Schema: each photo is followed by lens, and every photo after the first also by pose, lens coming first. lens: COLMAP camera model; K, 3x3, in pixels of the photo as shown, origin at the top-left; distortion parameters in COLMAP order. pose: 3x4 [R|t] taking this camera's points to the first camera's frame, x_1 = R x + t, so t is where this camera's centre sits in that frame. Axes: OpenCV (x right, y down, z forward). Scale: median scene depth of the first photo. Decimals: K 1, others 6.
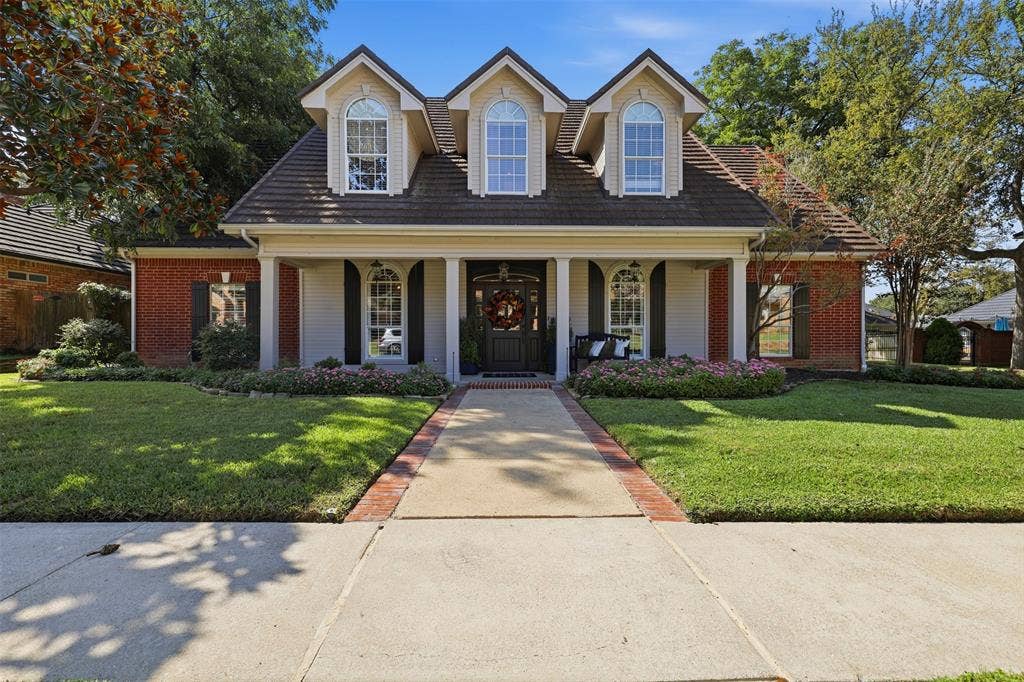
lens RADIAL K [[465.7, 0, 510.3], [0, 465.7, 334.9], [0, 0, 1]] dist [0.000146, 0.000003]
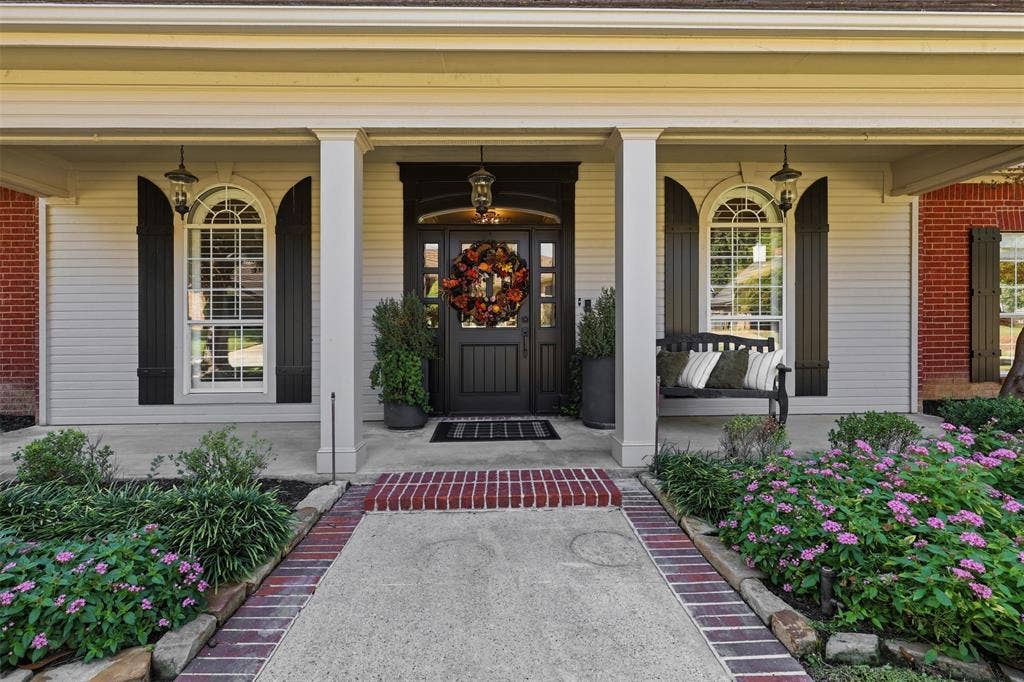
lens RADIAL K [[465.7, 0, 510.3], [0, 465.7, 334.9], [0, 0, 1]] dist [0.000146, 0.000003]
pose [[0.999639, -0.007870, 0.025705, 0.000417], [0.007639, 0.999930, 0.009073, -0.007177], [-0.025775, -0.008874, 0.999628, 0.538600]]
